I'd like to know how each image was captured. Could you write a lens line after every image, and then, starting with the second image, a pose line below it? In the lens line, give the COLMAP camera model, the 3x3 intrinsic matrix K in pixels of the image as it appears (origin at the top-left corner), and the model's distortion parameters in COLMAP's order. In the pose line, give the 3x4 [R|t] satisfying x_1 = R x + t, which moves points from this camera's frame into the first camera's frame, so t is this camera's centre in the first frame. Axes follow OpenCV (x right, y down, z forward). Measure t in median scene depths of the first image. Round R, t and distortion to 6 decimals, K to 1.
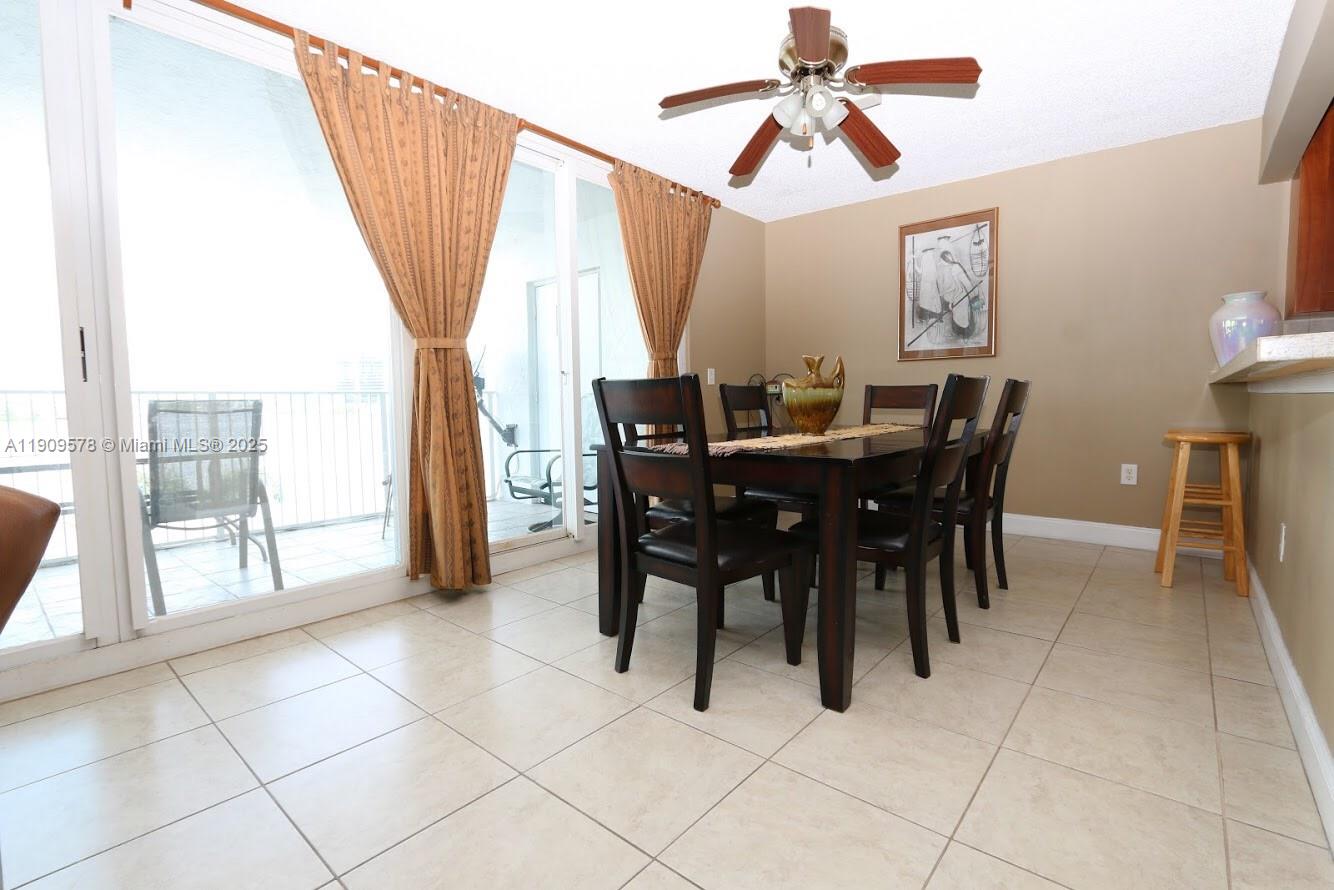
lens RADIAL K [[615.4, 0, 663.5], [0, 615.4, 438.1], [0, 0, 1]] dist [-0.022260, 0.003831]
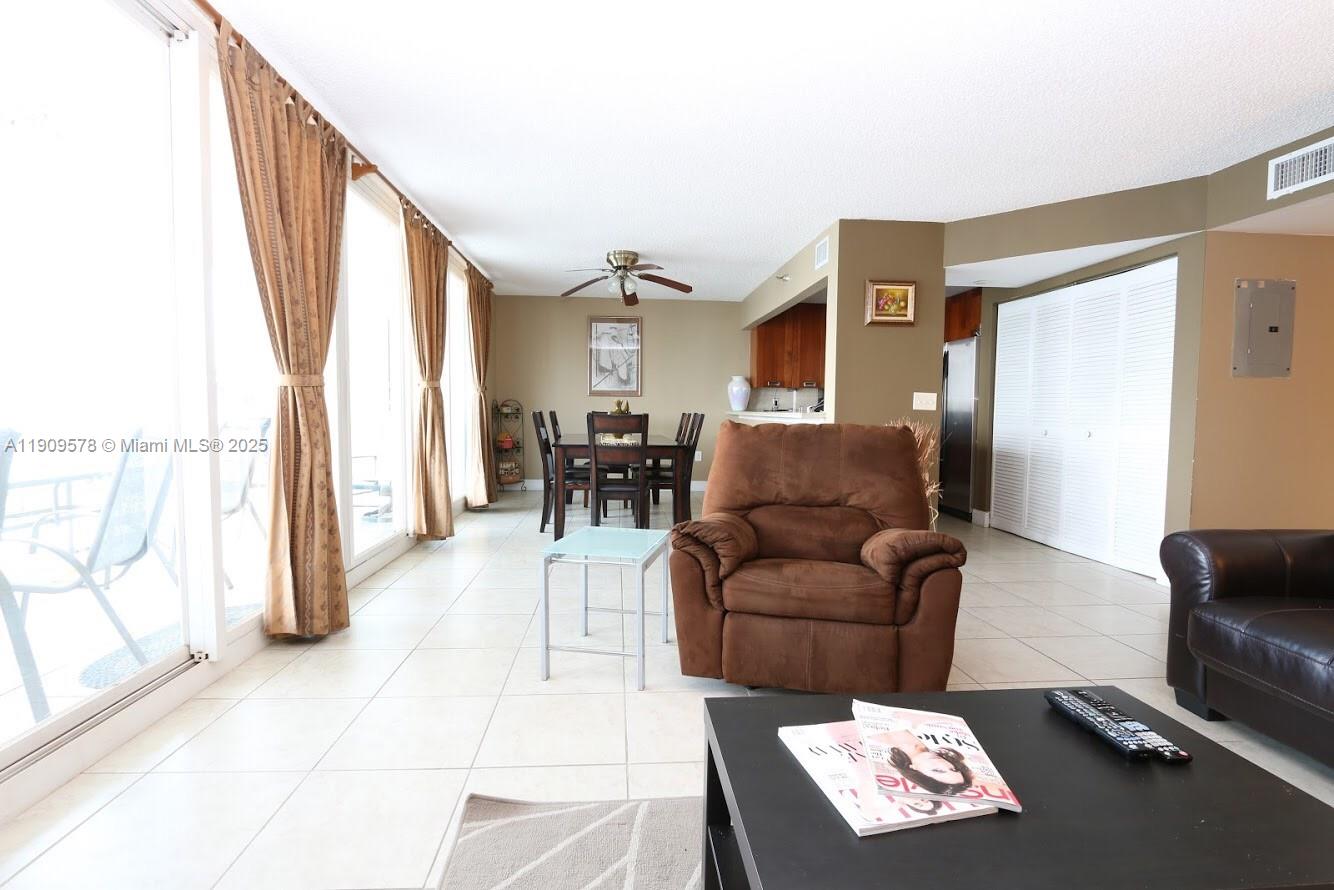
lens RADIAL K [[615.4, 0, 668.1], [0, 615.4, 448.6], [0, 0, 1]] dist [-0.022260, 0.003831]
pose [[0.705345, -0.017686, 0.708643, -0.709660], [0.026169, 0.999657, -0.001097, 0.029151], [-0.708381, 0.019318, 0.705566, -0.370623]]
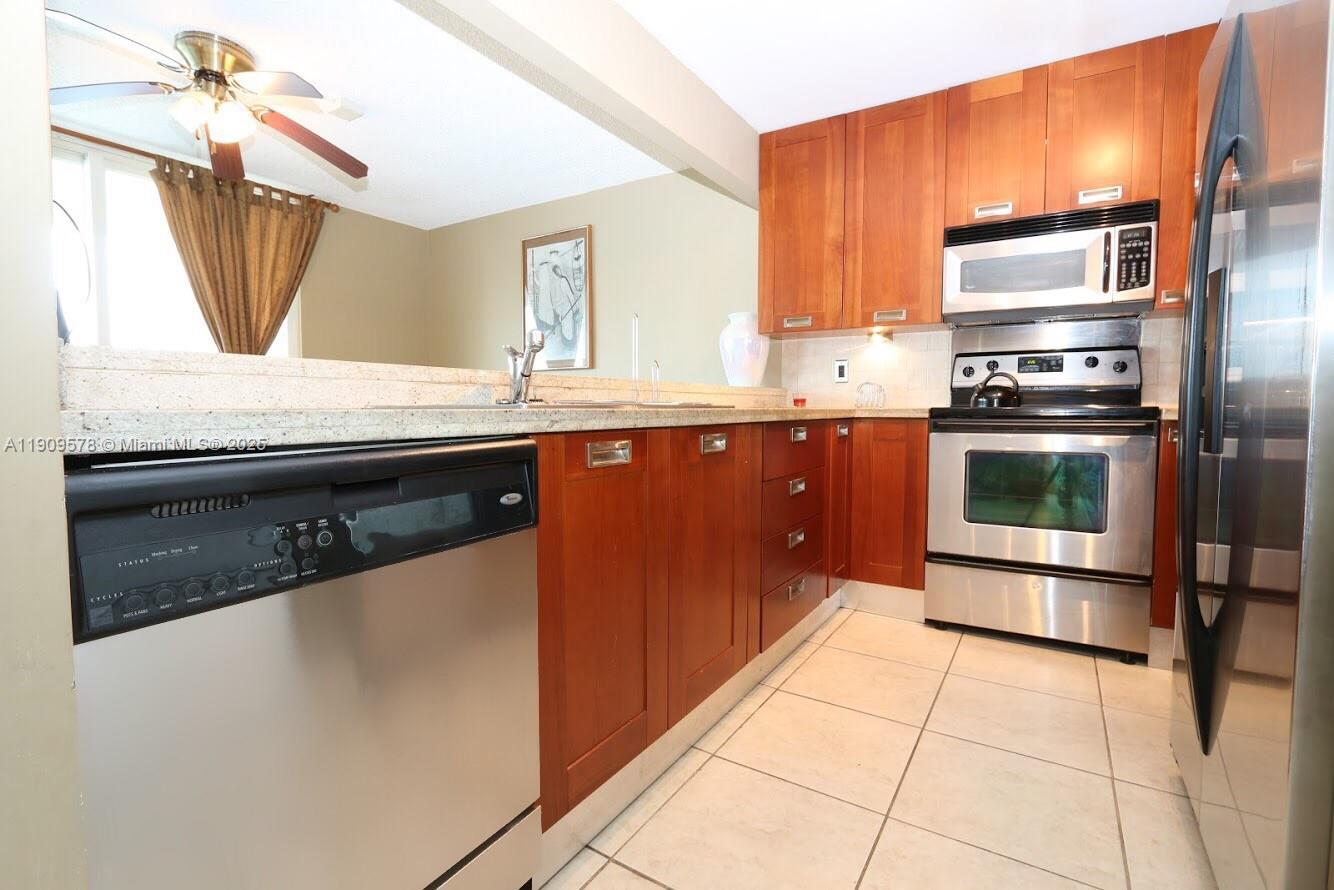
lens RADIAL K [[615.4, 0, 659.9], [0, 615.4, 448.4], [0, 0, 1]] dist [-0.022260, 0.003831]
pose [[0.987843, 0.001412, 0.155445, 0.479403], [-0.002043, 0.999990, 0.003894, -0.001196], [-0.155438, -0.004164, 0.987837, -0.051710]]
